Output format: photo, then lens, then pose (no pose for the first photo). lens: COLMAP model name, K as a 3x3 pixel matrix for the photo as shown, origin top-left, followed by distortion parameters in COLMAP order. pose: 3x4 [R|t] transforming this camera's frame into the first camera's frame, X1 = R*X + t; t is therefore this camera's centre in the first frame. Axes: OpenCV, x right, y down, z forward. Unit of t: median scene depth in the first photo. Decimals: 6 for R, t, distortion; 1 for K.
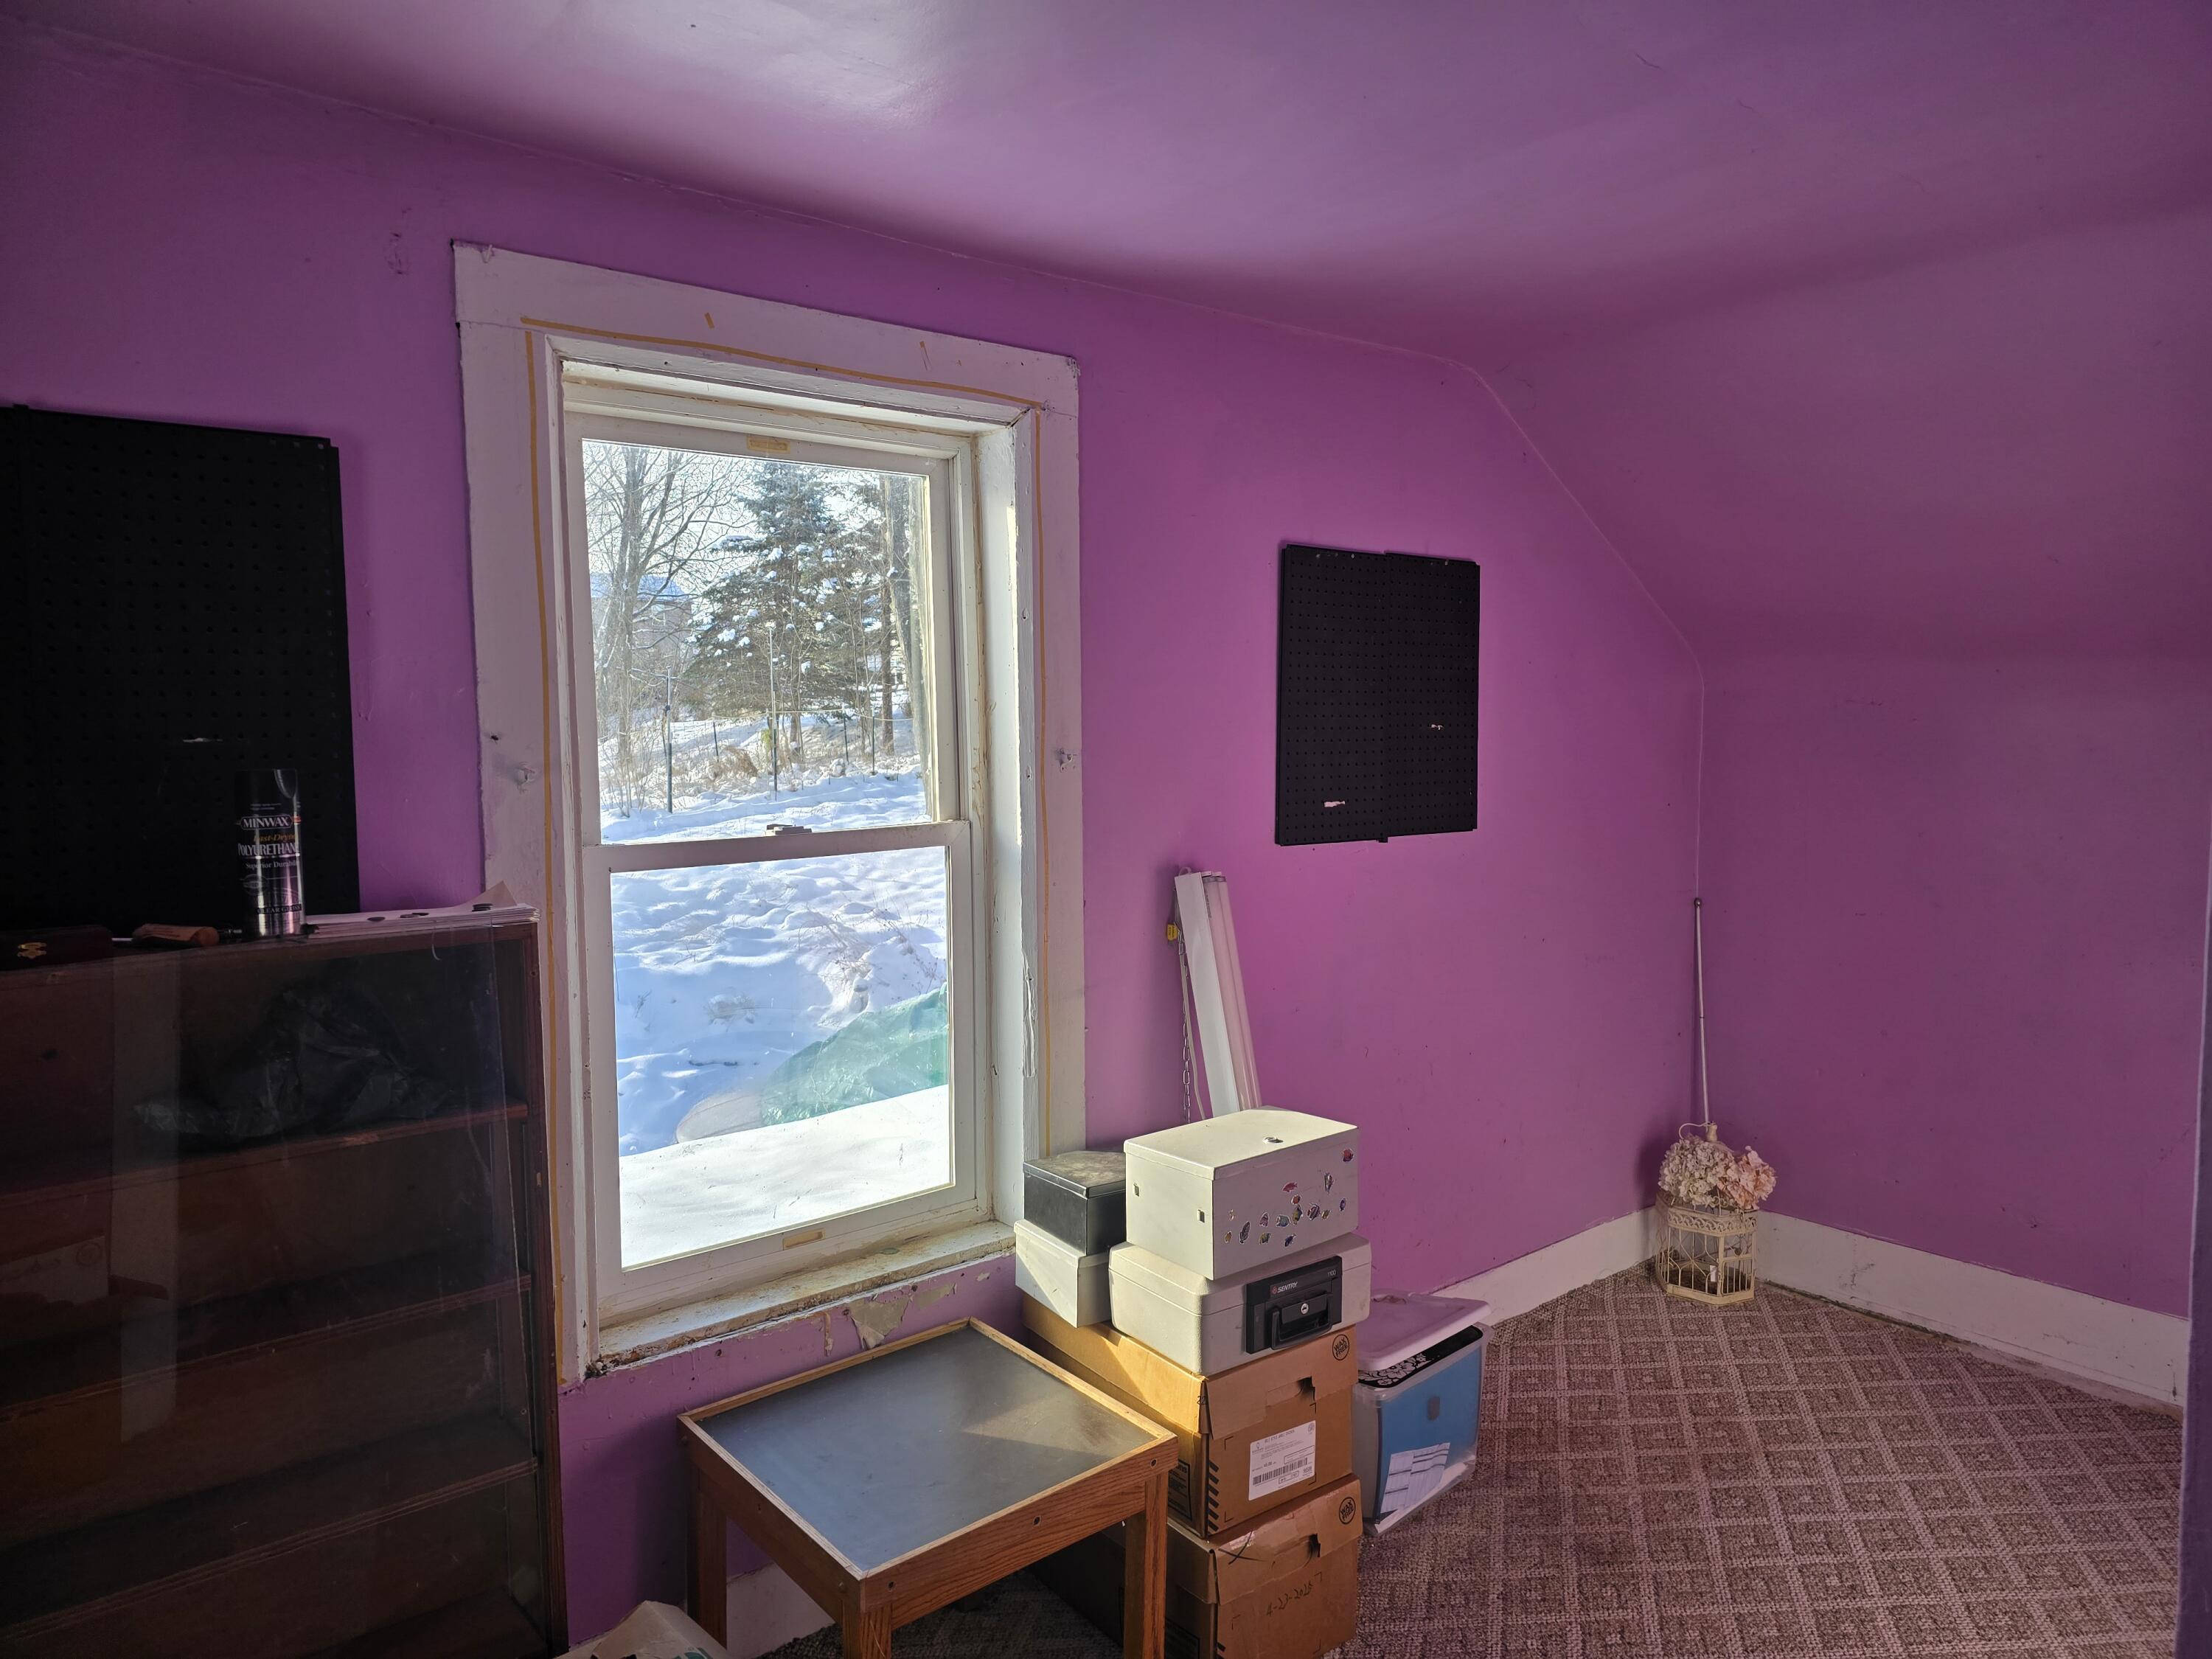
lens RADIAL K [[1479.6, 0, 1107.3], [0, 1479.6, 814.0], [0, 0, 1]] dist [0.031515, -0.011179]
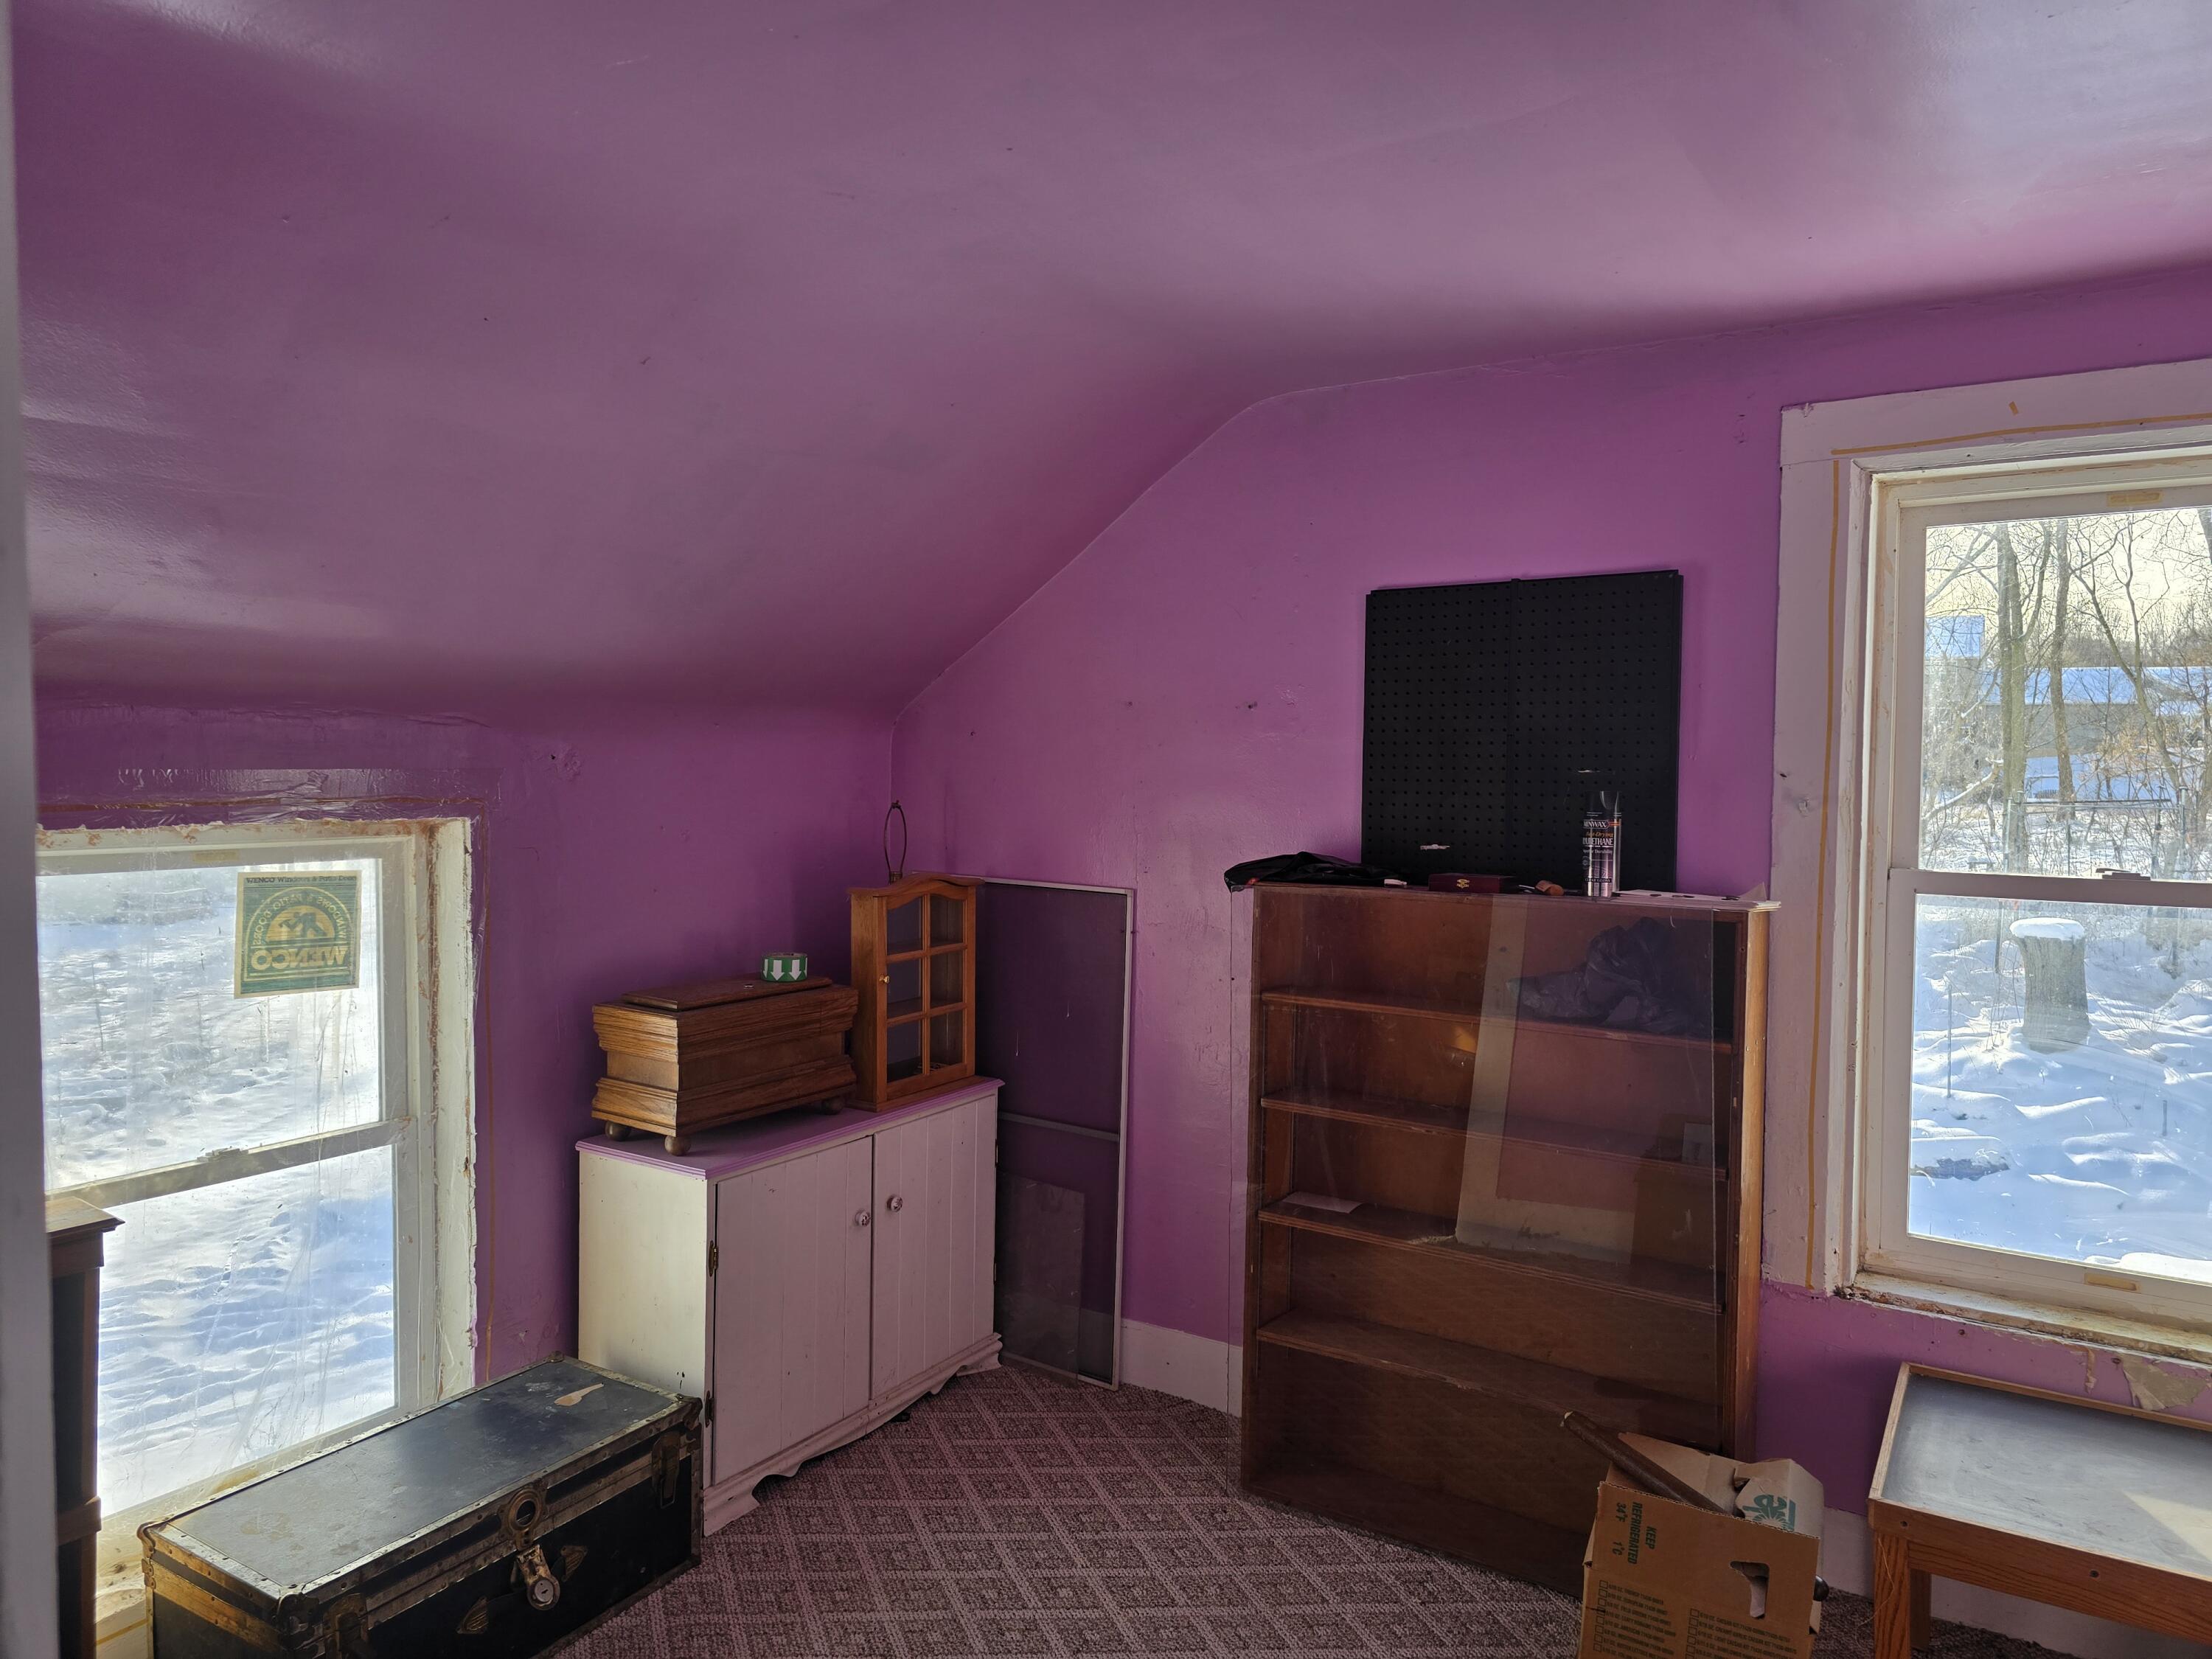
lens RADIAL K [[1479.6, 0, 1106.4], [0, 1479.6, 830.9], [0, 0, 1]] dist [0.031515, -0.011179]
pose [[0.282024, 0.063493, -0.957304, 0.684065], [-0.074581, 0.996239, 0.044104, -0.015476], [0.956504, 0.058958, 0.285698, 0.050292]]
